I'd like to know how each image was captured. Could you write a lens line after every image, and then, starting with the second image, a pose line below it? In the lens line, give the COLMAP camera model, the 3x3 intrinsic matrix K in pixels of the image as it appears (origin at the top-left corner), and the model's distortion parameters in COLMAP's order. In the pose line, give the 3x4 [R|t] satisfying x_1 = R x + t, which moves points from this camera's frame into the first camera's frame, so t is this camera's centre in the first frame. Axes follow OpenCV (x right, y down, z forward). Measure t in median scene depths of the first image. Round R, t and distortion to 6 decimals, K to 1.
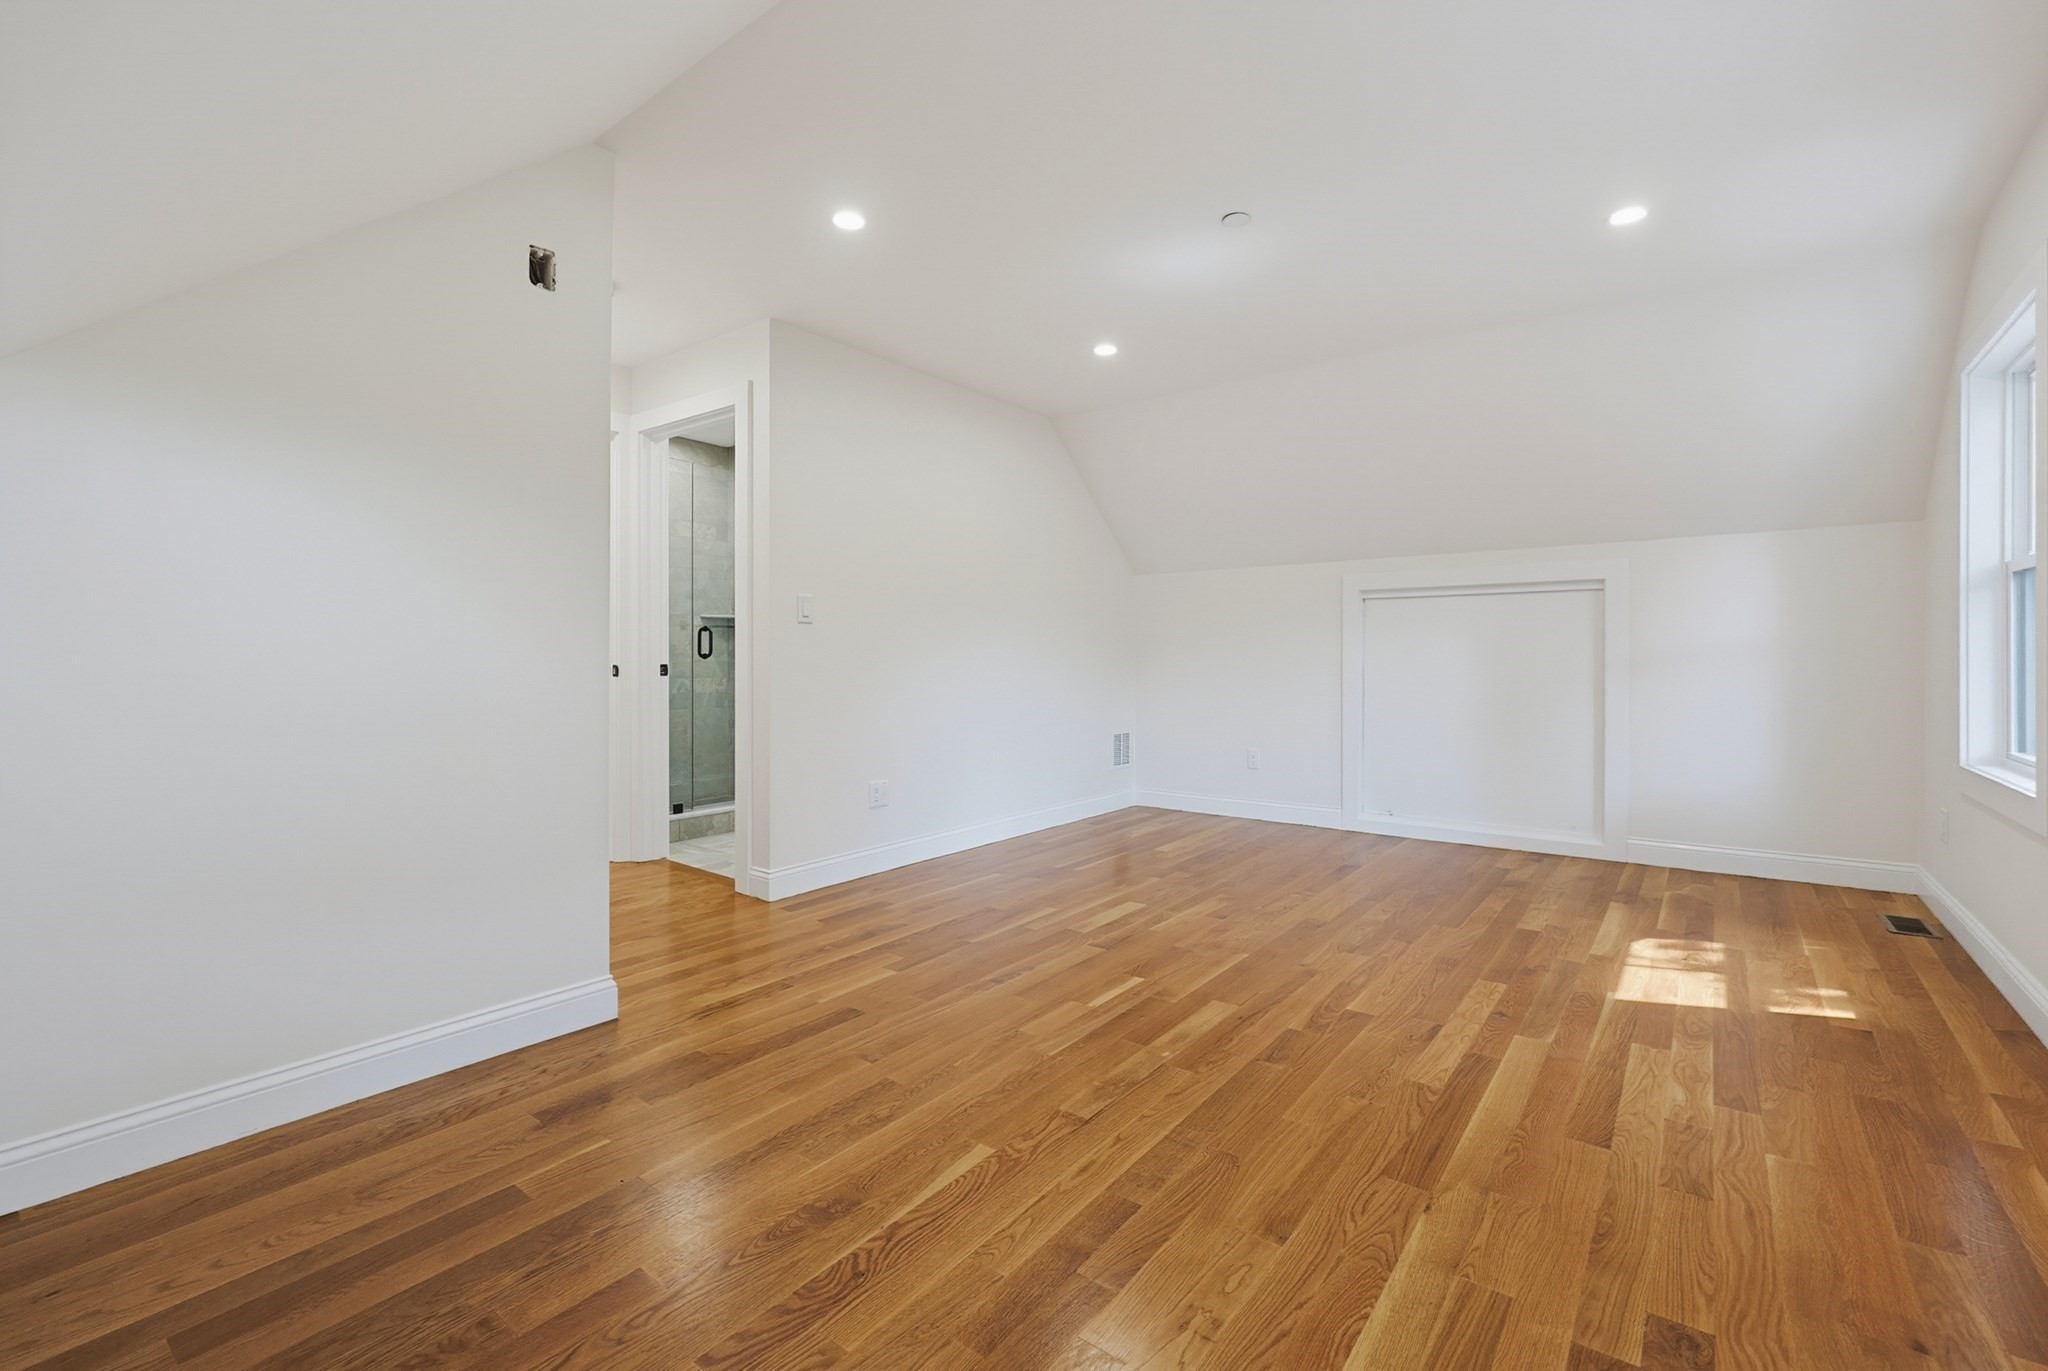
lens RADIAL K [[890.1, 0, 1050.7], [0, 890.1, 677.5], [0, 0, 1]] dist [-0.002033, 0.000405]
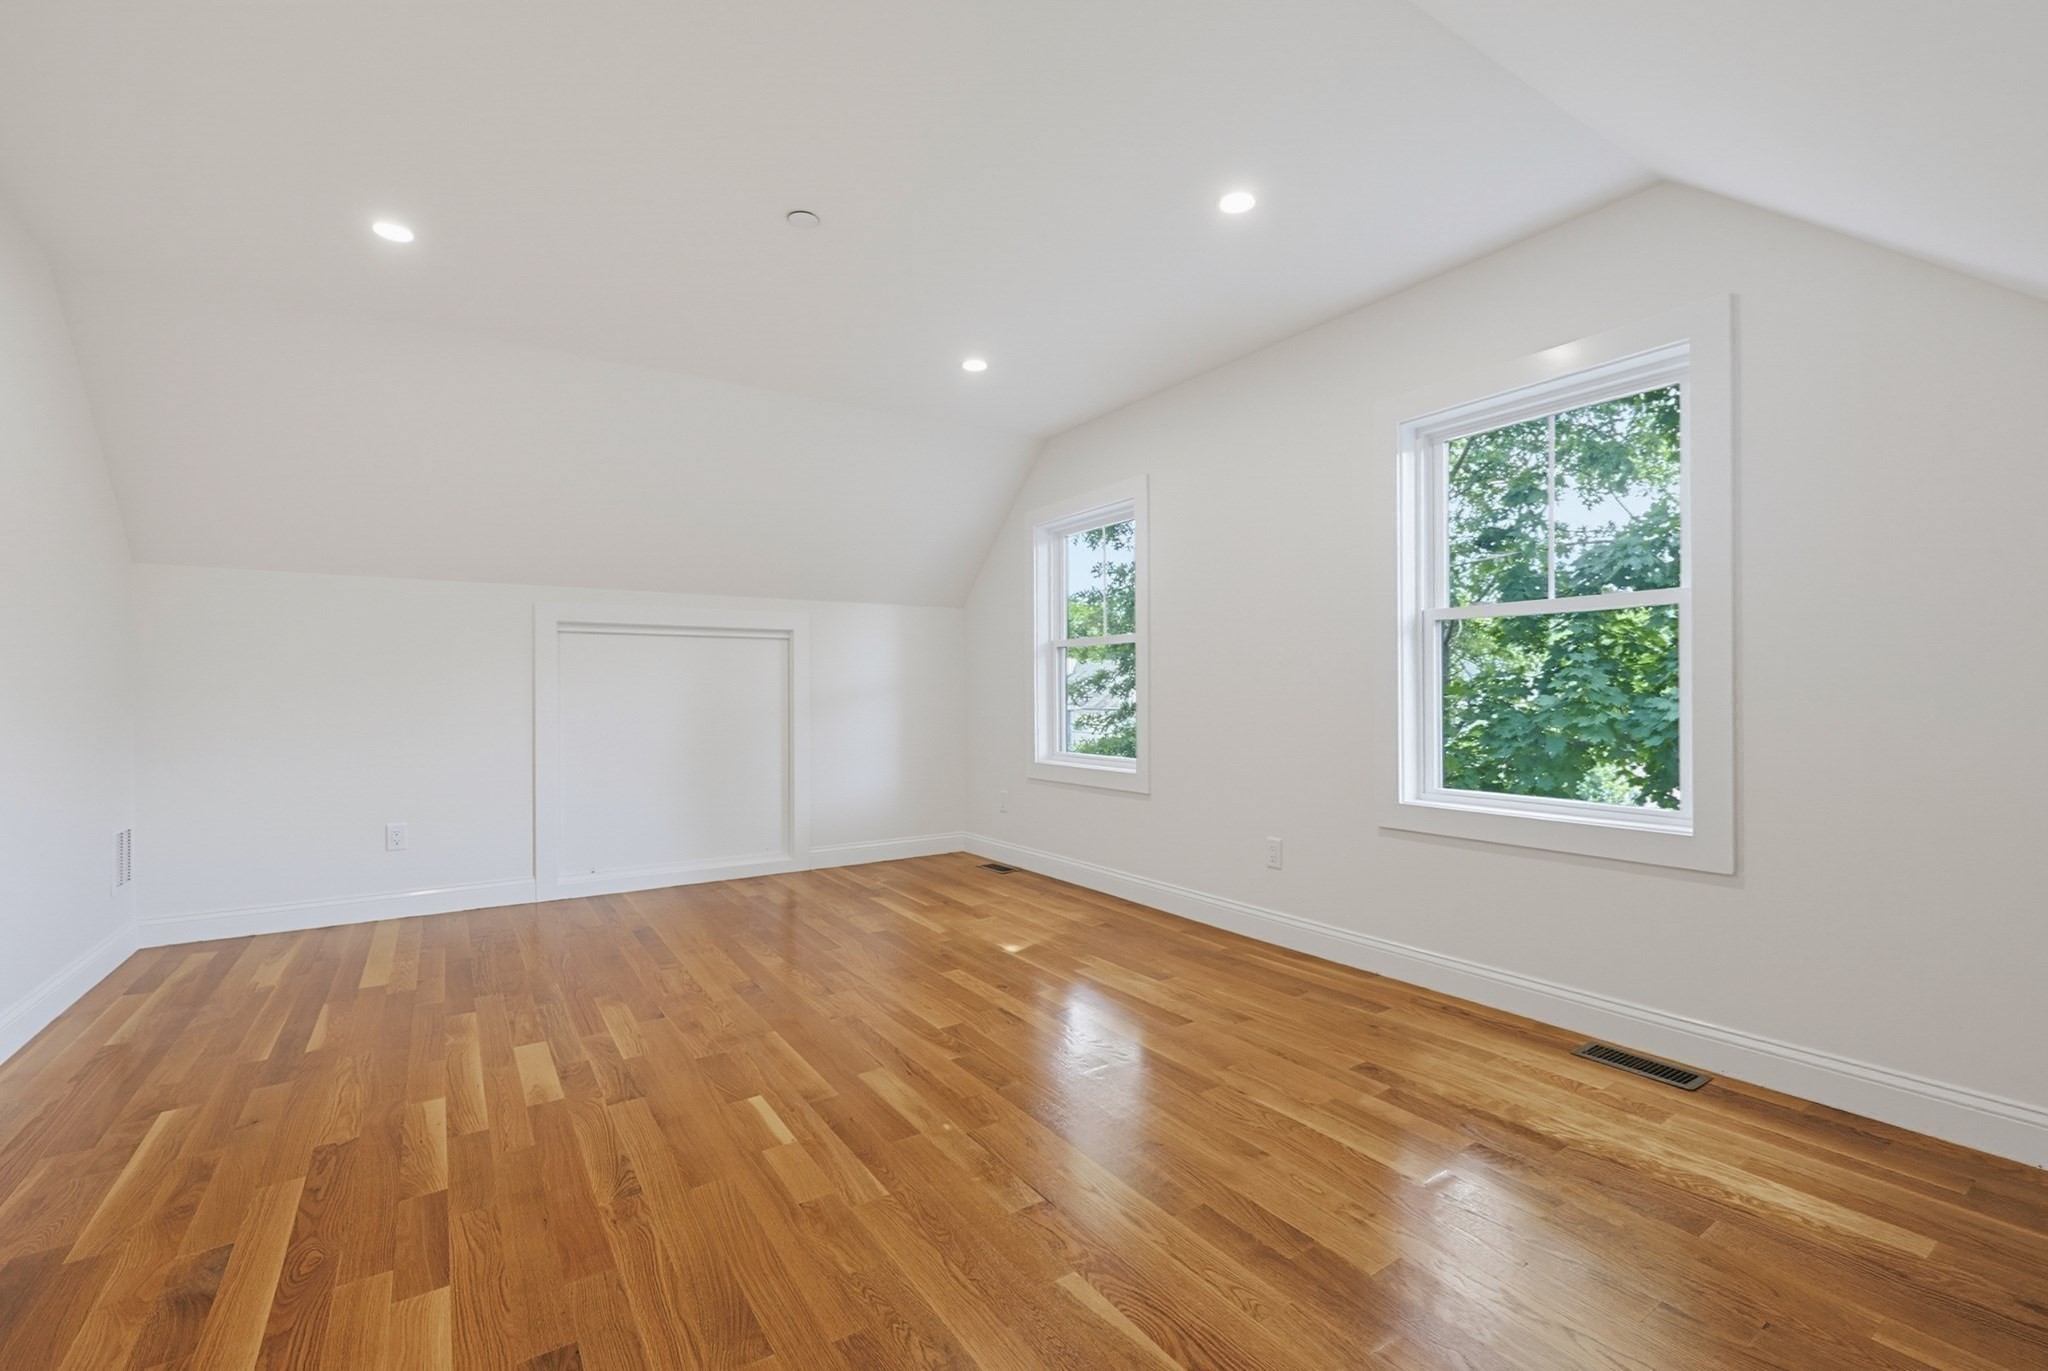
lens RADIAL K [[890.1, 0, 1050.7], [0, 890.1, 677.5], [0, 0, 1]] dist [-0.002033, 0.000405]
pose [[0.313861, 0.015215, 0.949347, -0.569353], [0.024061, 0.999423, -0.023972, -0.018188], [-0.949164, 0.030366, 0.313314, 0.461158]]
